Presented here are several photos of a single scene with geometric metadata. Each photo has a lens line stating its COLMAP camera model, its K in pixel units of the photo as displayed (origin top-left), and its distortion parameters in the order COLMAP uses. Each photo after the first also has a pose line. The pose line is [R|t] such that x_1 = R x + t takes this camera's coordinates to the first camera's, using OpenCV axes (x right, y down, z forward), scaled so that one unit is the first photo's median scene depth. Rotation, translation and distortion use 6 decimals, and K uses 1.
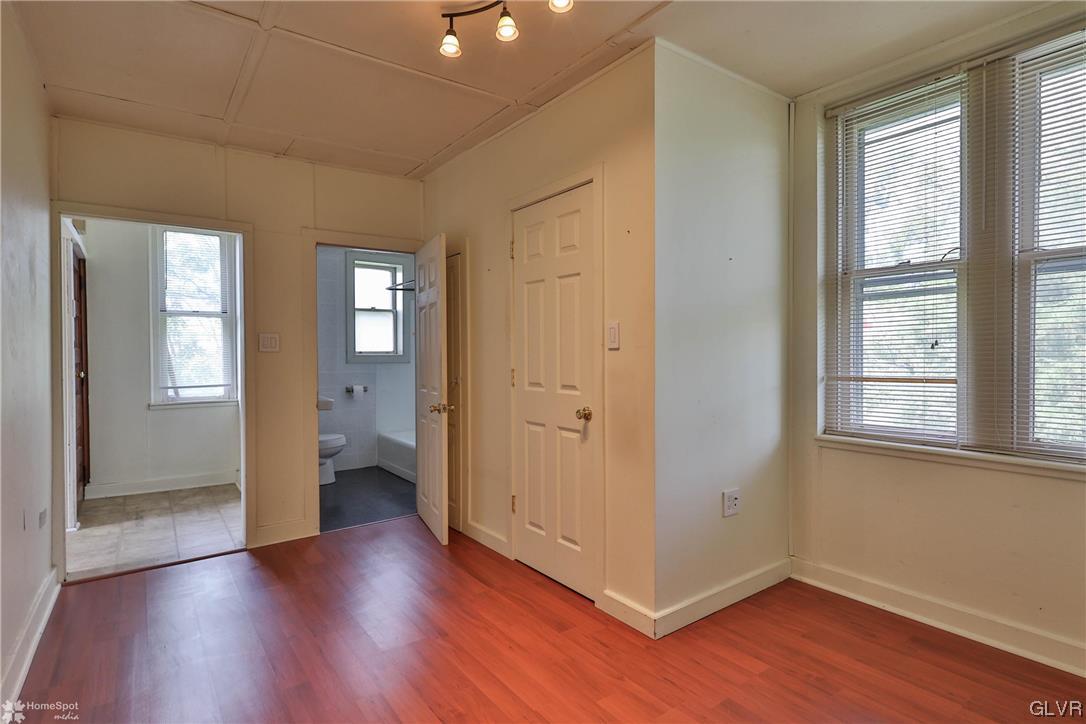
lens RADIAL K [[545.5, 0, 536.7], [0, 545.5, 364.1], [0, 0, 1]] dist [0.000529, 0.001765]
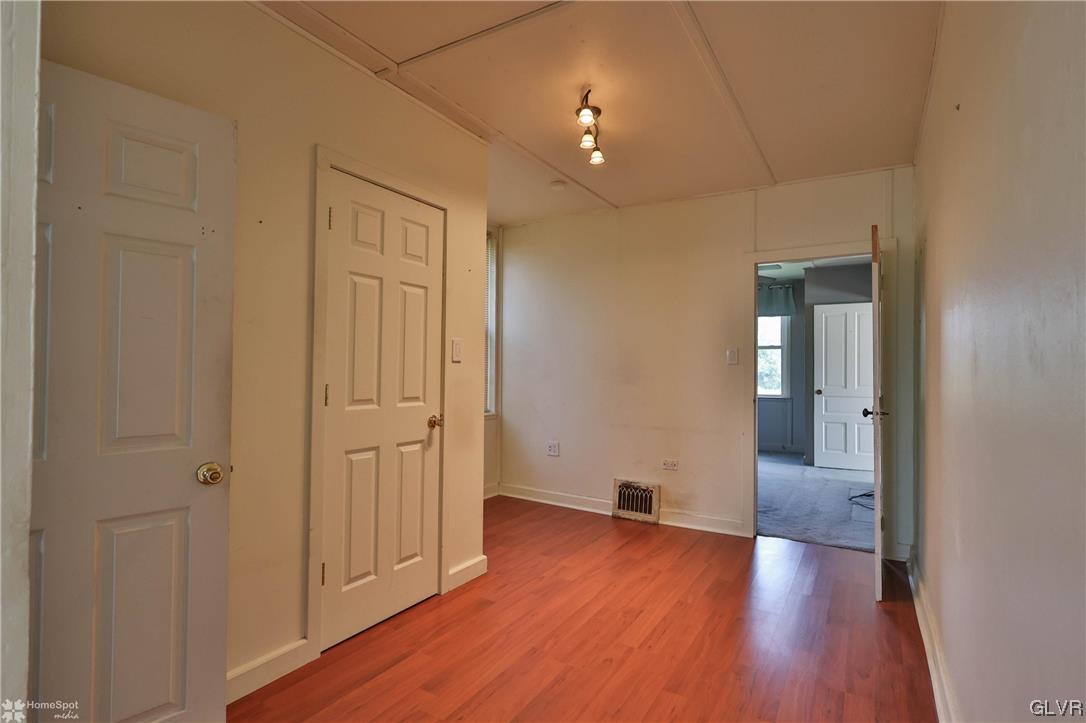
lens RADIAL K [[545.5, 0, 537.6], [0, 545.5, 358.5], [0, 0, 1]] dist [0.000529, 0.001765]
pose [[-0.380238, 0.014041, 0.924782, -1.002602], [0.003168, 0.999899, -0.013879, -0.017365], [-0.924883, -0.002347, -0.380244, 1.255443]]
